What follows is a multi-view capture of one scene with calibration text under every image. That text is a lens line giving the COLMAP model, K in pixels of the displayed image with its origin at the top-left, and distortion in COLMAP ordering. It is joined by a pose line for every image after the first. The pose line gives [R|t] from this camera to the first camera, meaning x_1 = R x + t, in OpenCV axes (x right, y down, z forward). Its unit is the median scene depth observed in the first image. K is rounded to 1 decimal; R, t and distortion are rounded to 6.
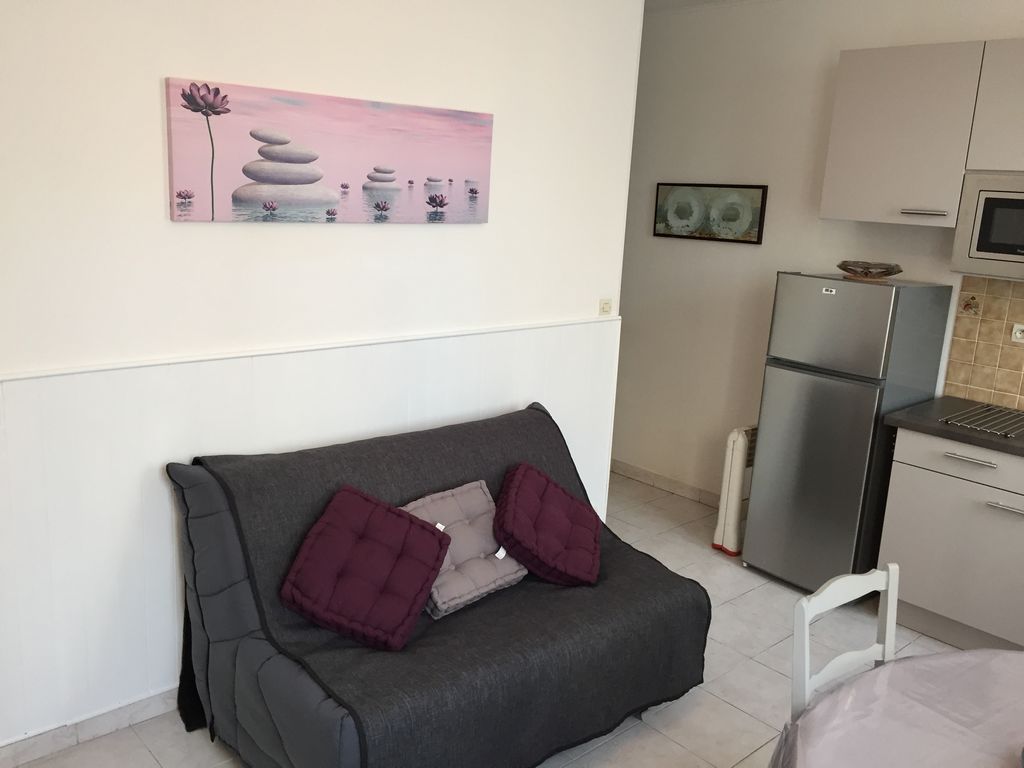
lens RADIAL K [[862.8, 0, 512.3], [0, 862.8, 381.3], [0, 0, 1]] dist [0.005288, -0.002455]
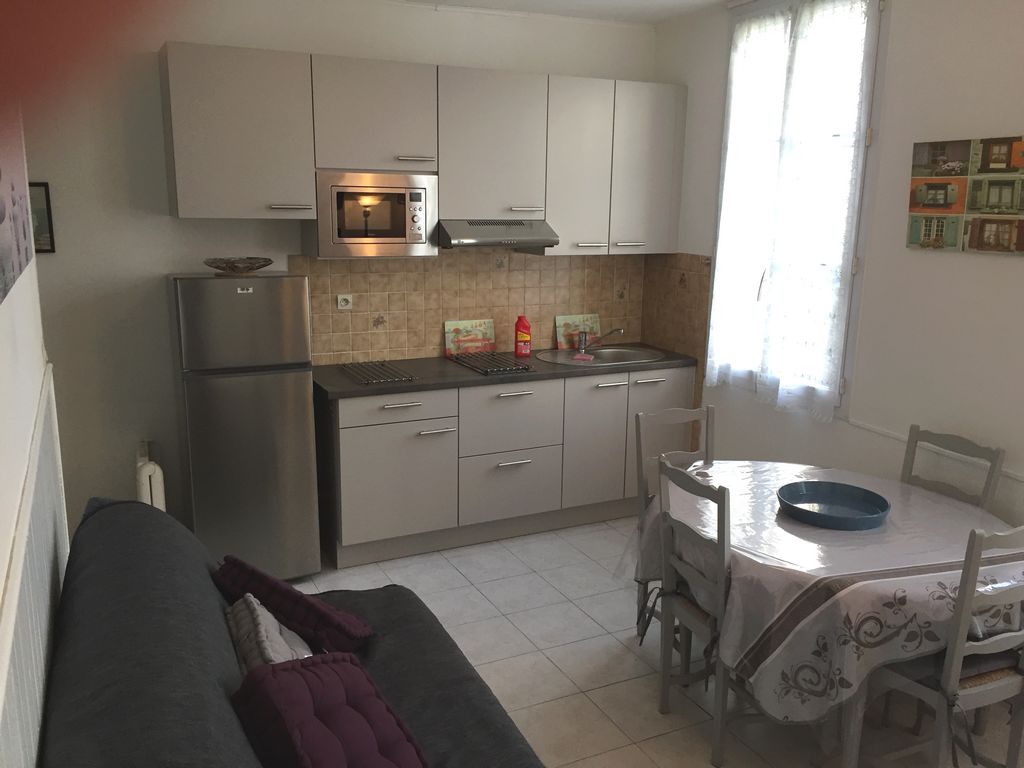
lens RADIAL K [[862.8, 0, 512.0], [0, 862.8, 387.9], [0, 0, 1]] dist [0.005288, -0.002455]
pose [[0.274217, -0.248499, 0.929006, -0.505484], [0.210895, 0.958060, 0.194021, -0.124573], [-0.938258, 0.142719, 0.315124, 0.407995]]
